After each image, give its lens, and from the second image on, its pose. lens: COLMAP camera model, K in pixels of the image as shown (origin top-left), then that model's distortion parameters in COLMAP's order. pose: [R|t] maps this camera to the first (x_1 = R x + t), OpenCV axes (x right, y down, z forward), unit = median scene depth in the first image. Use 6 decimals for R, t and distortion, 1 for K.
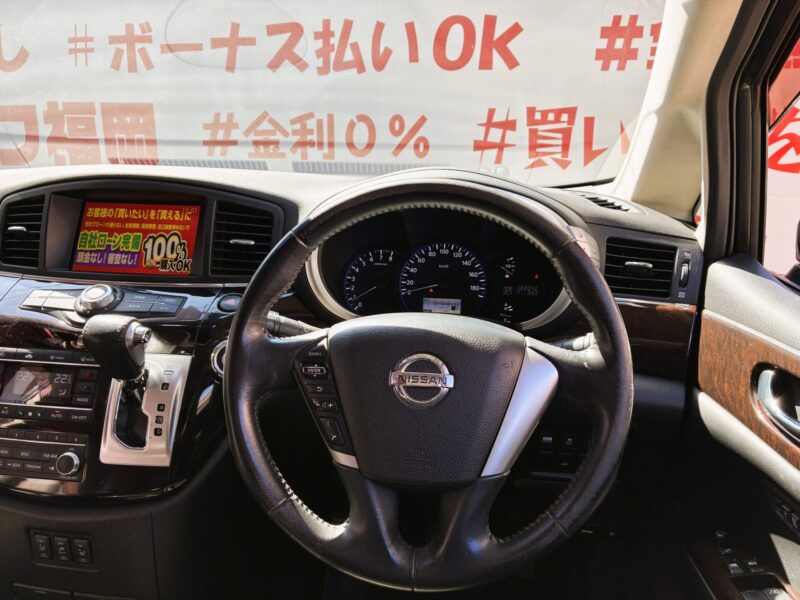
lens RADIAL K [[609.8, 0, 401.3], [0, 609.8, 285.4], [0, 0, 1]] dist [0.008311, -0.004500]
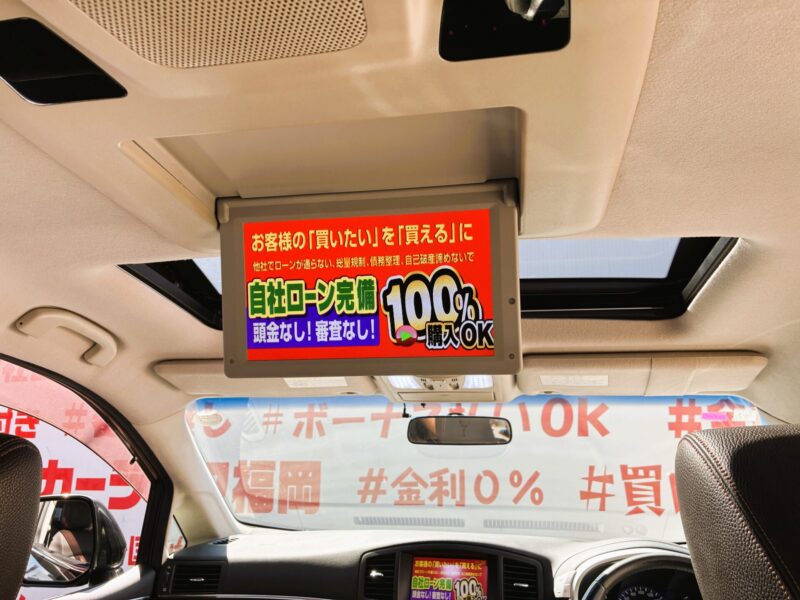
lens RADIAL K [[597.9, 0, 400.0], [0, 597.9, 300.0], [0, 0, 1]] dist [0.007202, 0.006143]
pose [[0.997875, -0.023321, -0.060845, -0.451044], [-0.008861, 0.876520, -0.481284, 0.035579], [0.064556, 0.480800, 0.874451, -0.781173]]
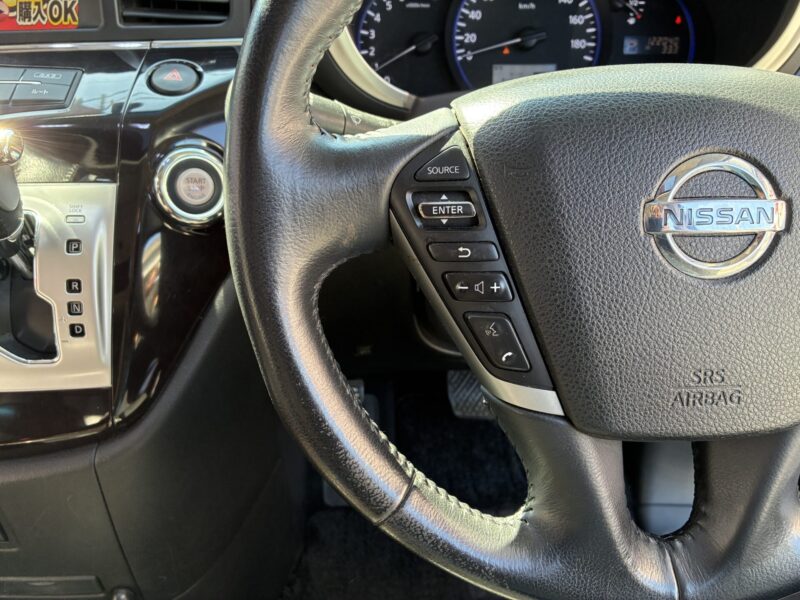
lens RADIAL K [[615.7, 0, 401.7], [0, 615.7, 287.8], [0, 0, 1]] dist [0.066689, -0.120121]
pose [[0.988610, -0.076830, 0.129415, -0.153365], [0.032823, 0.949249, 0.312807, 0.036155], [-0.146880, -0.304996, 0.940959, 0.379524]]
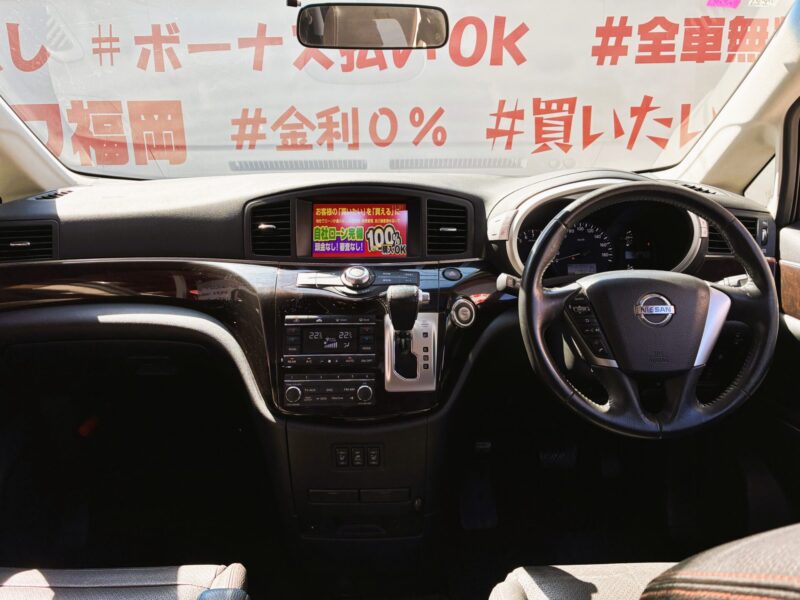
lens RADIAL K [[615.7, 0, 401.7], [0, 615.7, 287.8], [0, 0, 1]] dist [0.066689, -0.120121]
pose [[0.991370, -0.058100, 0.117518, -0.509402], [0.053521, 0.997693, 0.041755, -0.004142], [-0.119673, -0.035105, 0.992193, -0.336121]]
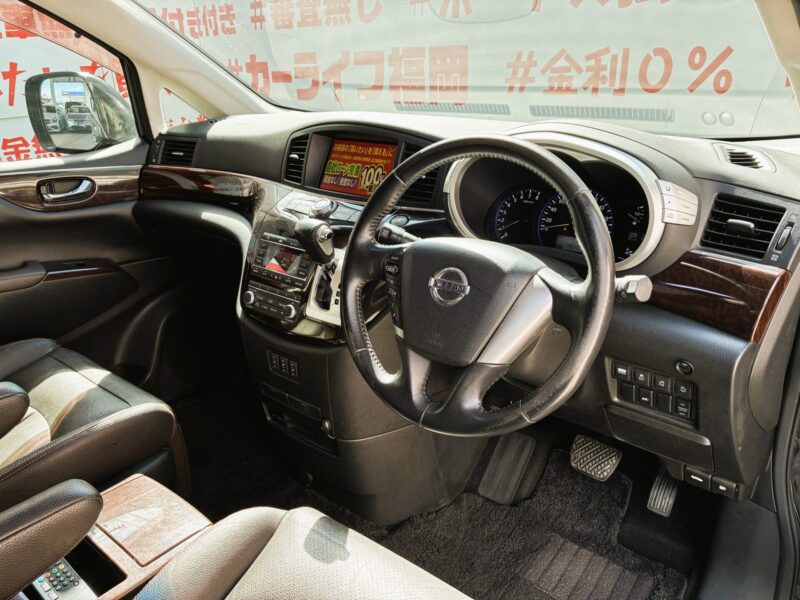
lens RADIAL K [[609.8, 0, 401.3], [0, 609.8, 285.4], [0, 0, 1]] dist [0.008311, -0.004500]
pose [[0.842902, 0.156405, -0.514834, 0.404994], [-0.098500, 0.985504, 0.138126, -0.015357], [0.528975, -0.065716, 0.846089, -0.136015]]
